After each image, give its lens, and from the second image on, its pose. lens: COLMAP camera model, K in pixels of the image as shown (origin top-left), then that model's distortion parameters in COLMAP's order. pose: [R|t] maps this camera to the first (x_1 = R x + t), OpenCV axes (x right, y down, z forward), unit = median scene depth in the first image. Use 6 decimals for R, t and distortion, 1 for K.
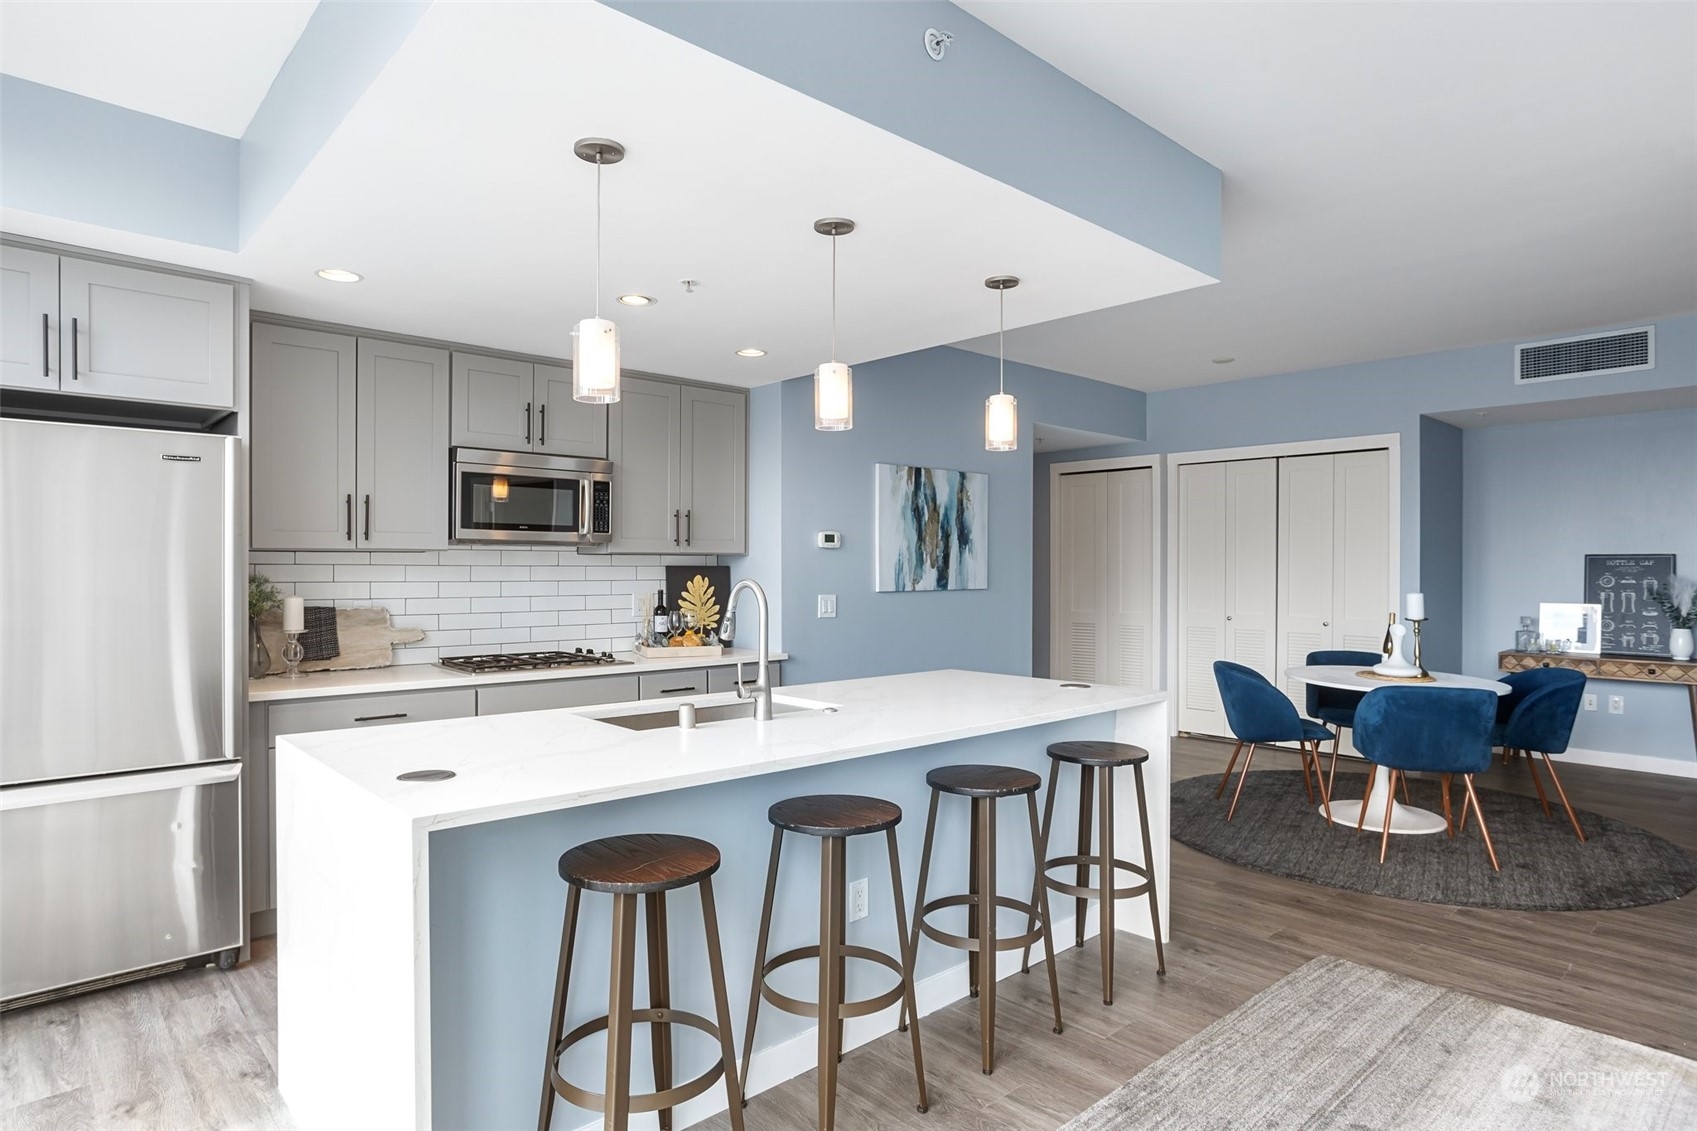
lens RADIAL K [[930.7, 0, 835.7], [0, 930.7, 571.0], [0, 0, 1]] dist [-0.021090, 0.009181]
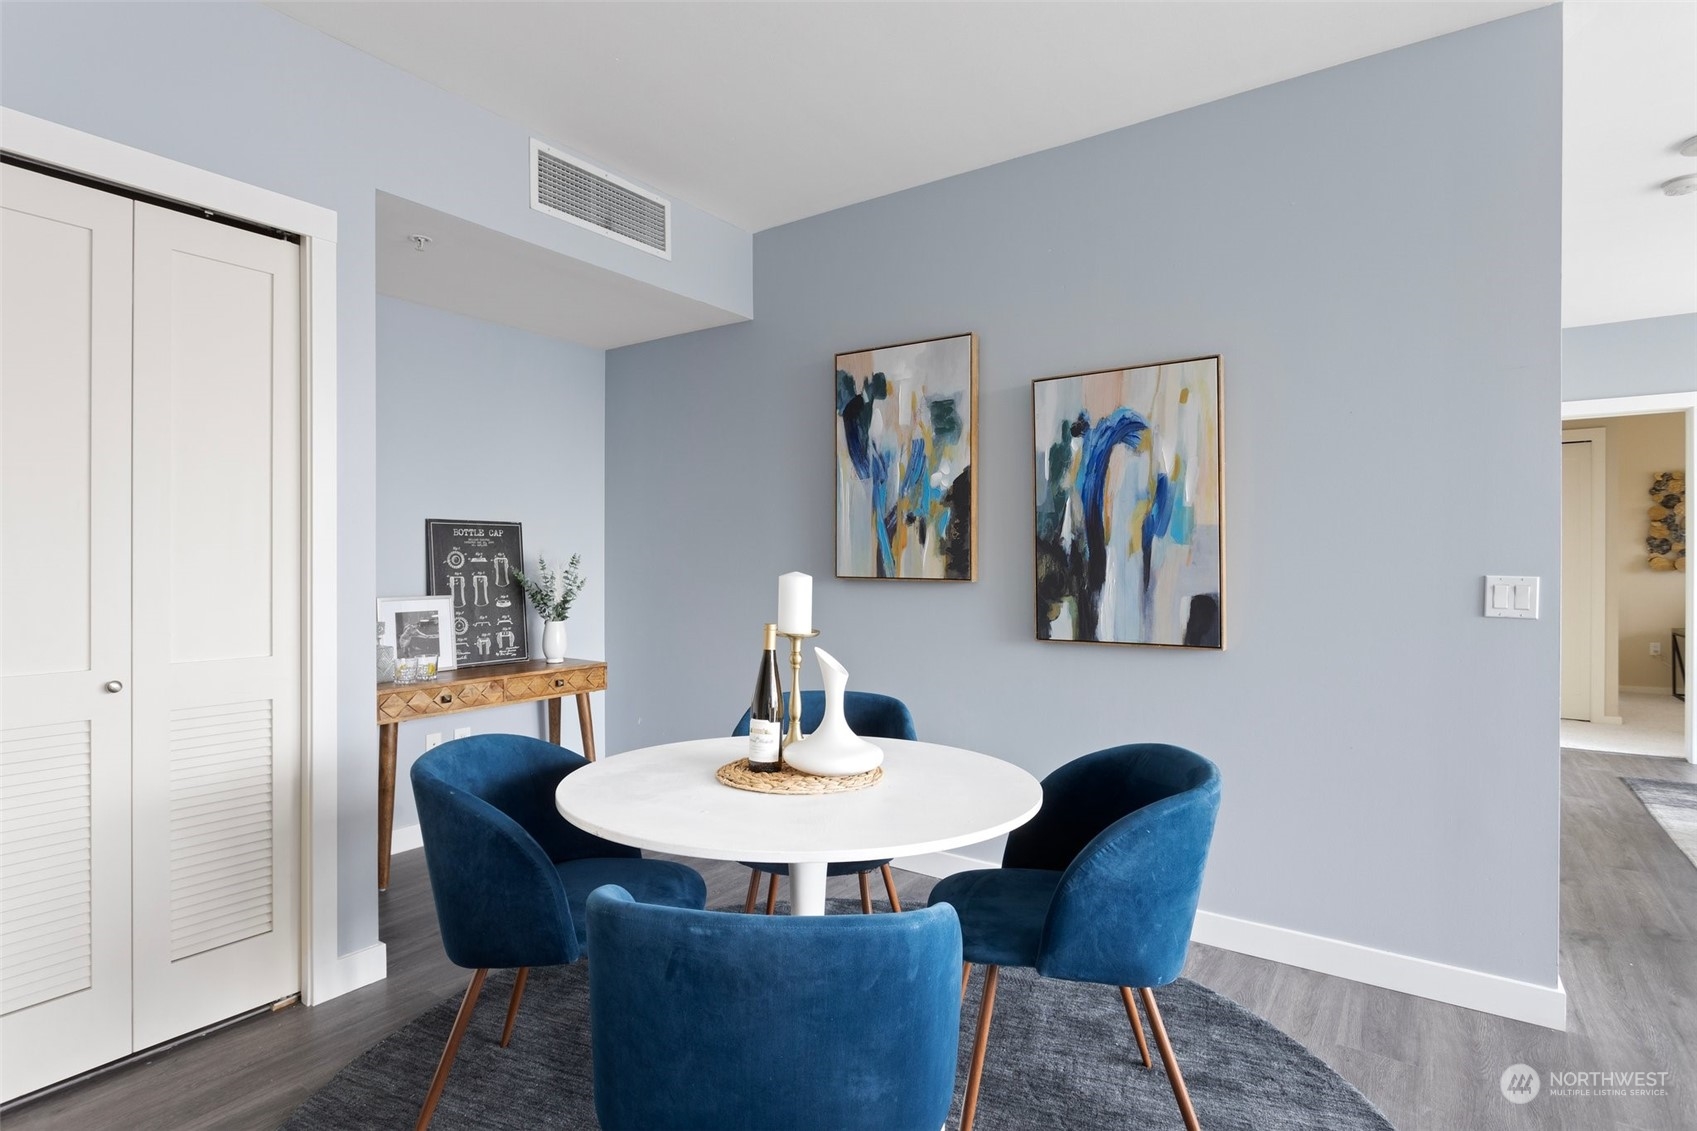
lens RADIAL K [[858.7, 0, 847.0], [0, 858.7, 567.4], [0, 0, 1]] dist [-0.018020, 0.007404]
pose [[-0.213385, -0.006916, 0.976944, 0.173351], [0.006654, 0.999941, 0.008532, 0.013487], [-0.976945, 0.008321, -0.213327, 0.870034]]
